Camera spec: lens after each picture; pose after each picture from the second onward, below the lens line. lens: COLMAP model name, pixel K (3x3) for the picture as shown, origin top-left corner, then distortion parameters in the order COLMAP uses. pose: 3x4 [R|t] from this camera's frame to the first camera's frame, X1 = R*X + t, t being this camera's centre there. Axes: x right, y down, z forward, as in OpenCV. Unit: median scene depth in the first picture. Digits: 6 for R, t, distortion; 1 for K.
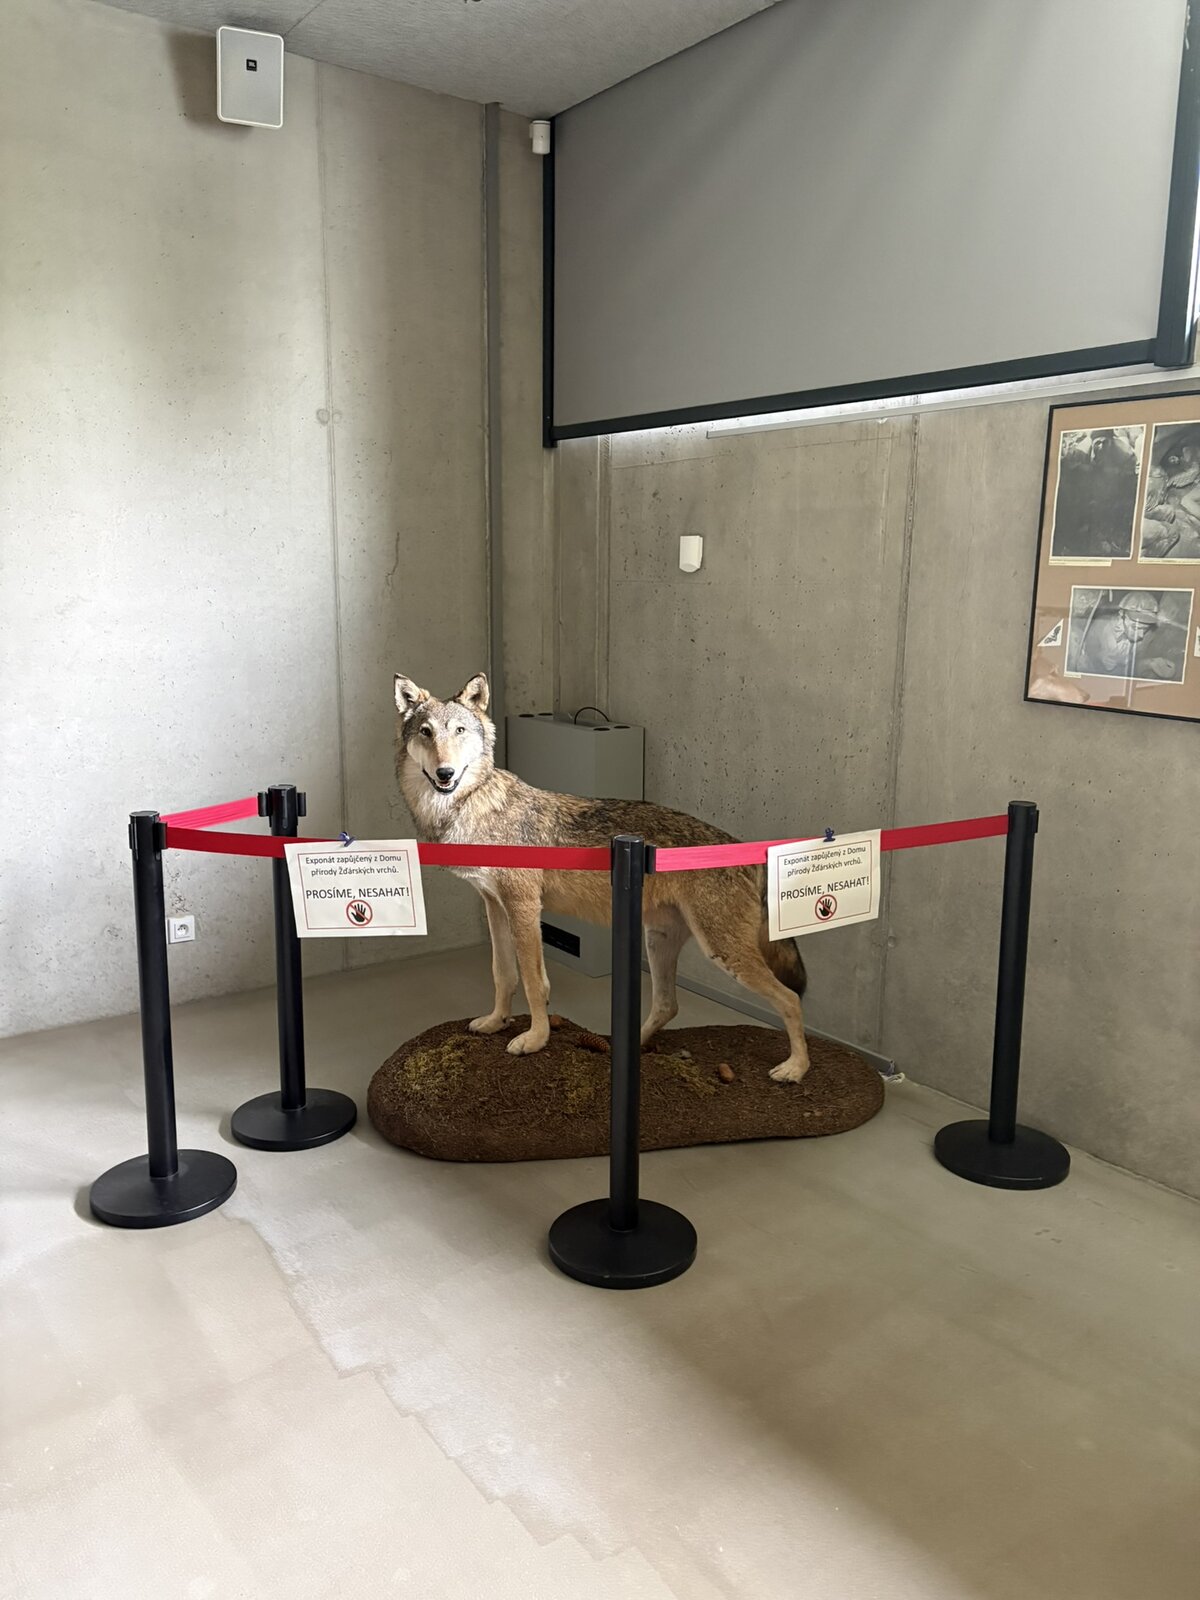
lens RADIAL K [[1184.9, 0, 596.5], [0, 1184.9, 812.4], [0, 0, 1]] dist [0.011648, -0.001797]
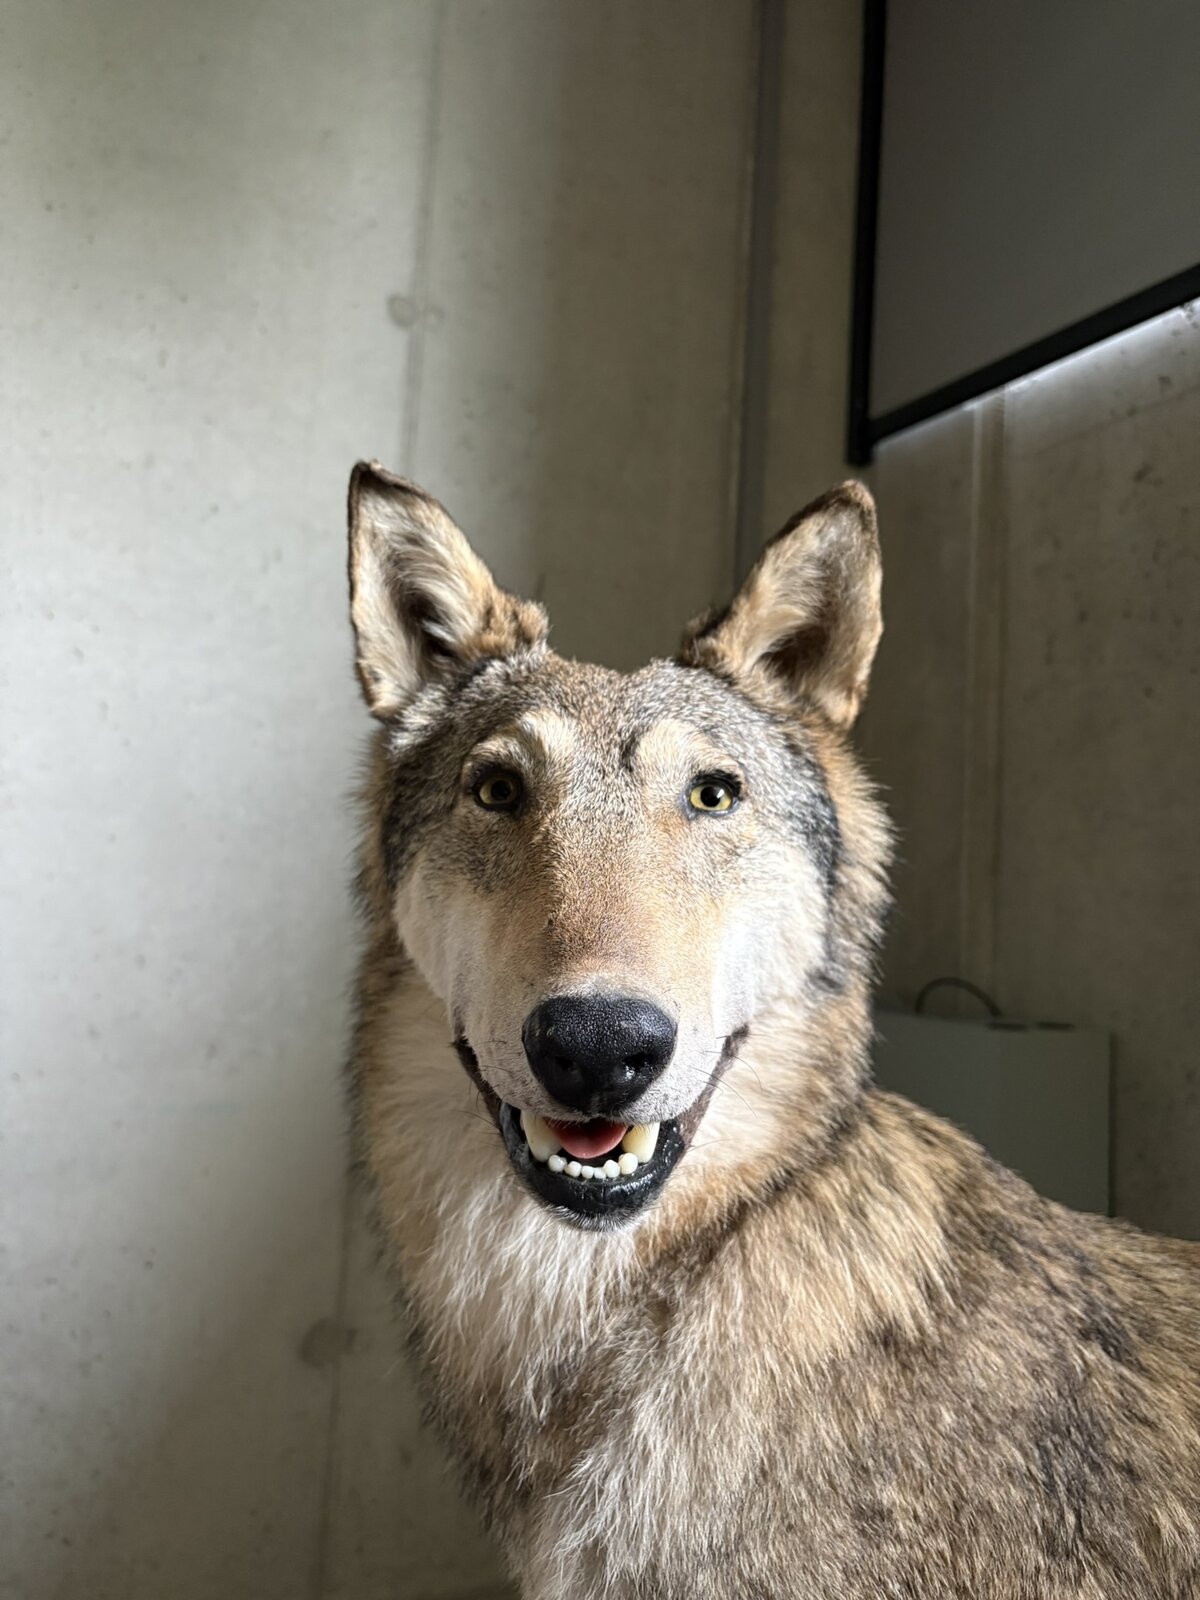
lens RADIAL K [[1239.7, 0, 600.3], [0, 1239.7, 779.8], [0, 0, 1]] dist [0.118705, -0.194909]
pose [[0.988986, 0.031272, -0.144666, -0.102497], [-0.074150, 0.950602, -0.301426, -0.019345], [0.128094, 0.308833, 0.942451, 0.814139]]
